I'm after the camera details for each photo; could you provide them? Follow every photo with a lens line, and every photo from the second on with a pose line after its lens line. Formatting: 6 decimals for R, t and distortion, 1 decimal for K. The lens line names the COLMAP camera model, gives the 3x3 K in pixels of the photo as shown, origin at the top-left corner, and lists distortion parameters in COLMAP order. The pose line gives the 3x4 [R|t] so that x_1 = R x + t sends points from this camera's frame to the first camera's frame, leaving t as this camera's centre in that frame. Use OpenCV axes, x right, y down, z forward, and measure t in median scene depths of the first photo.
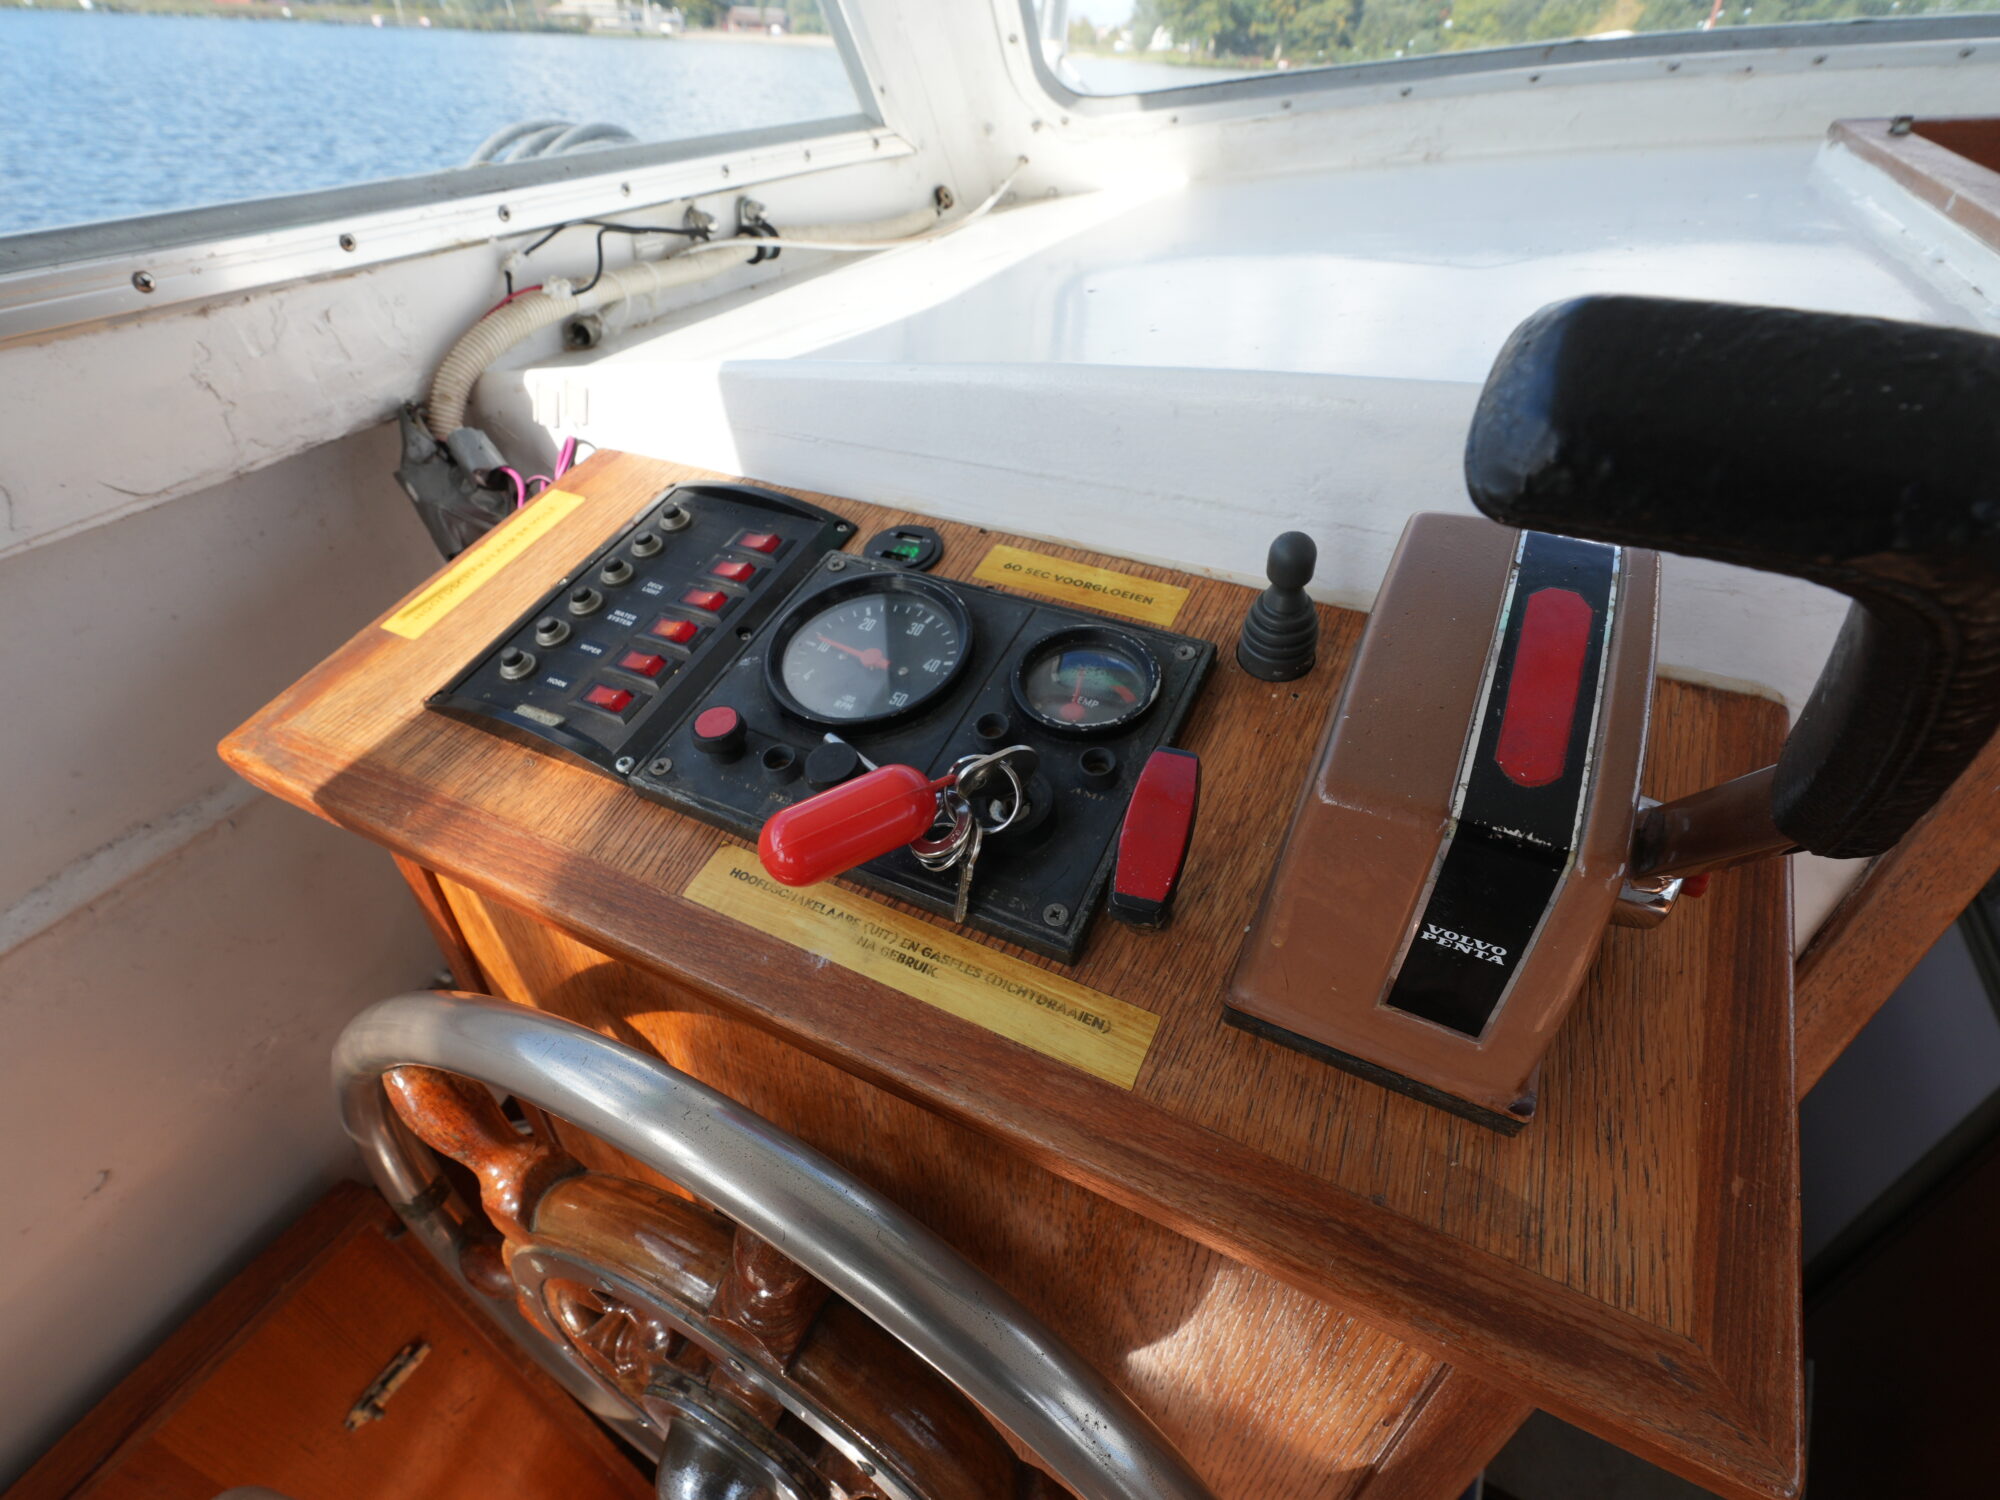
lens RADIAL K [[938.9, 0, 1001.9], [0, 938.9, 690.8], [0, 0, 1]] dist [-0.002372, 0.000552]
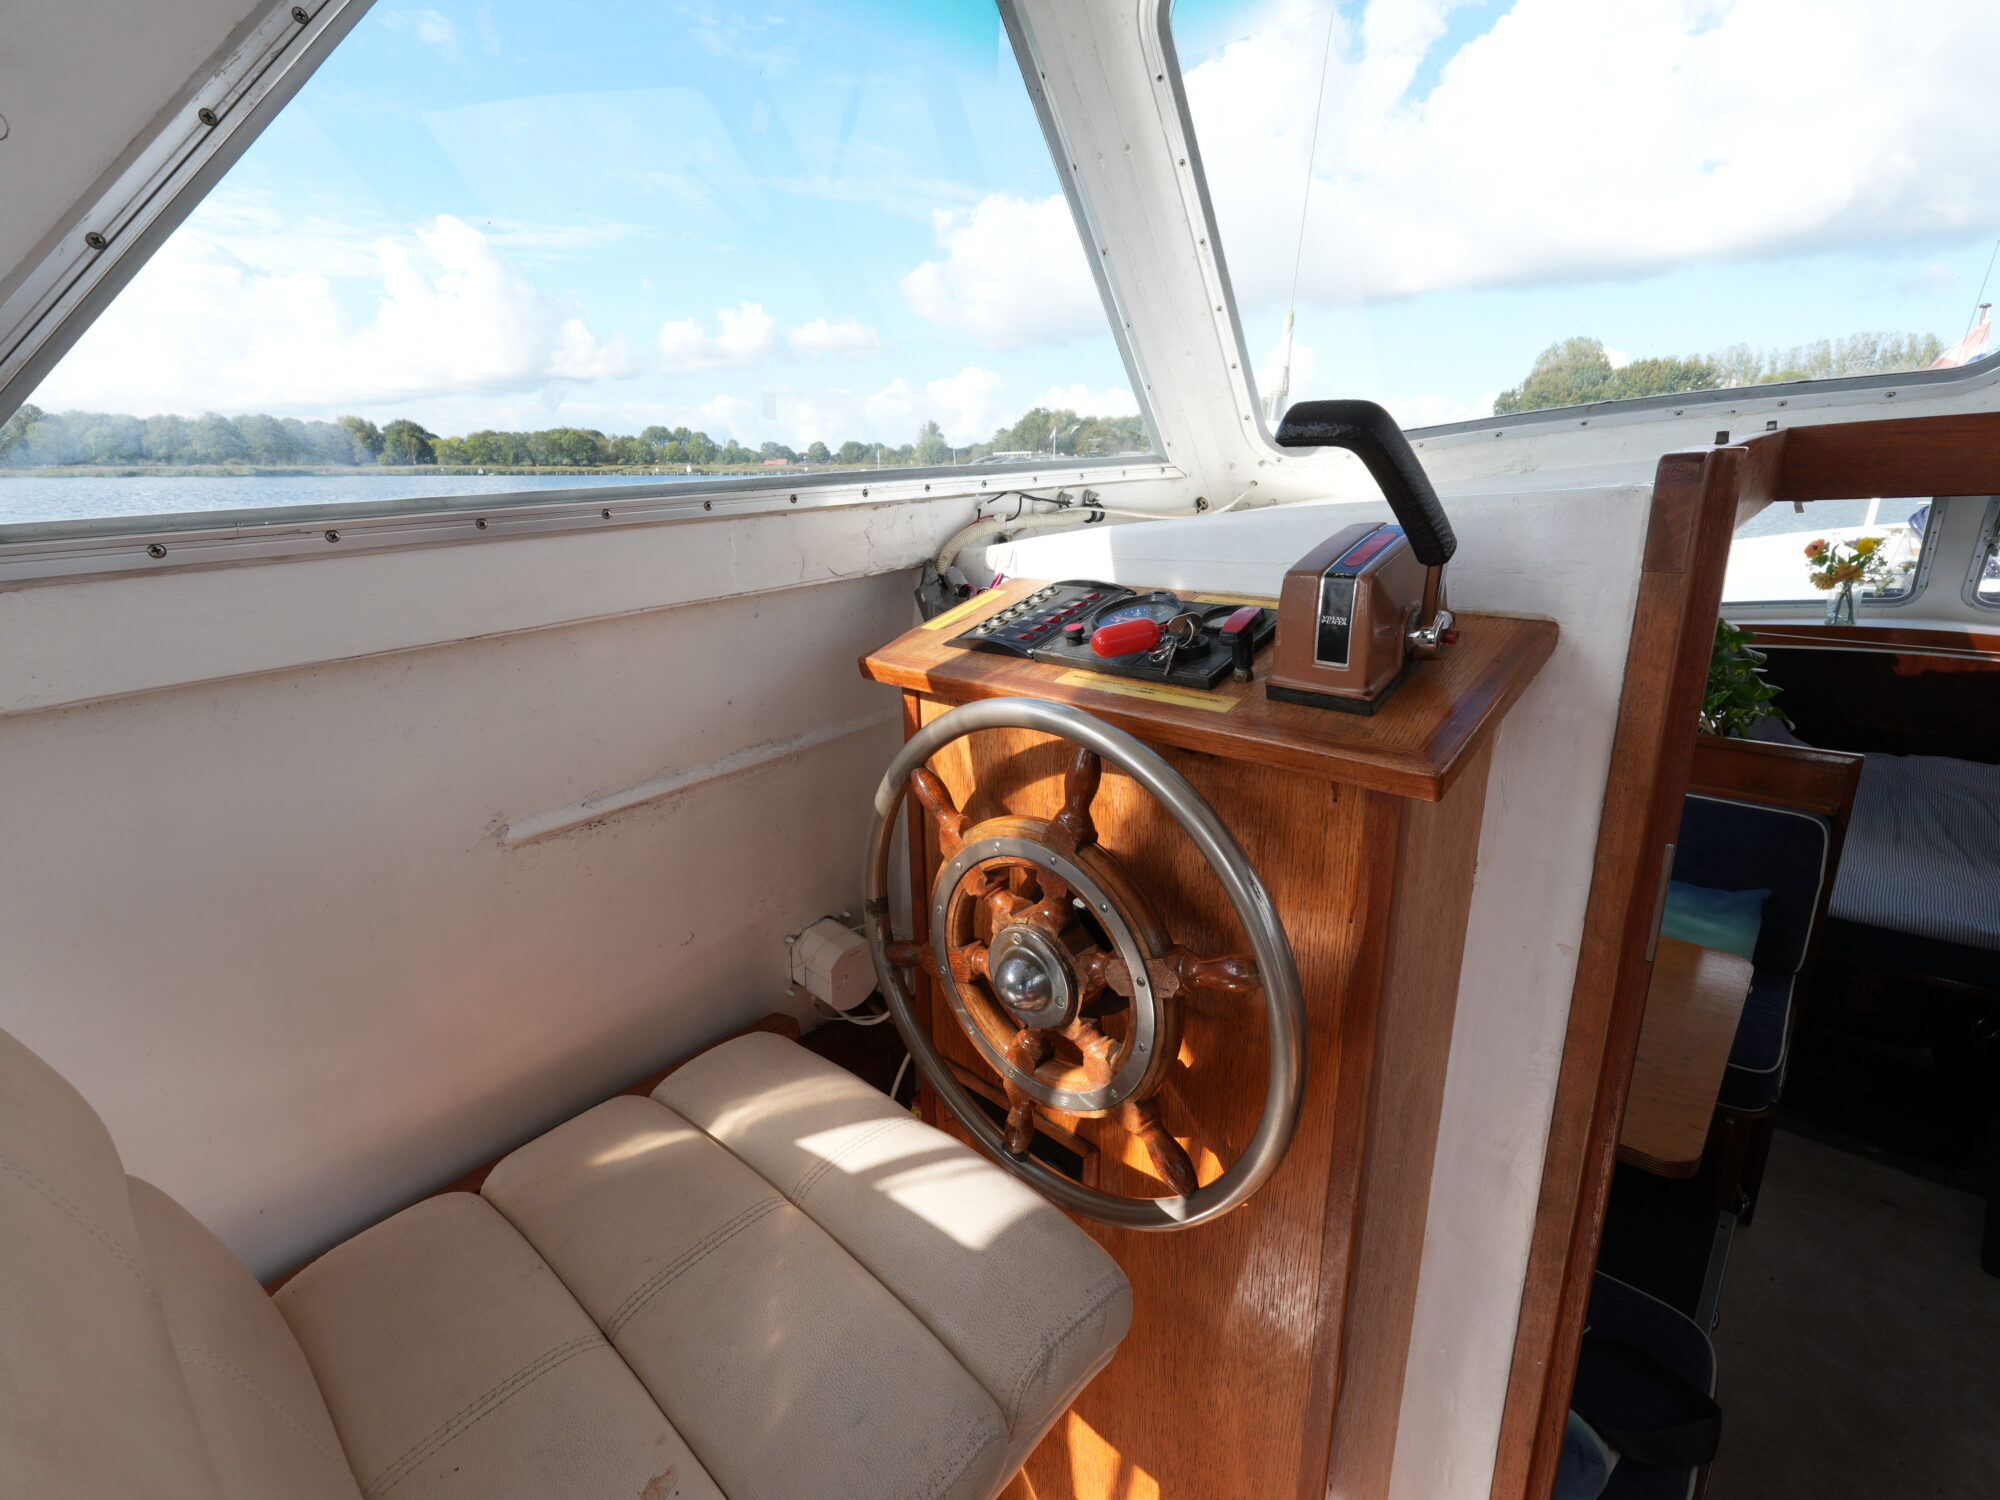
lens RADIAL K [[1031.3, 0, 953.9], [0, 1031.3, 713.3], [0, 0, 1]] dist [-0.000181, 0.000379]
pose [[0.948525, 0.042873, -0.313788, 0.170333], [-0.157769, 0.923070, -0.350787, 0.812082], [0.274609, 0.382236, 0.882318, -0.903241]]
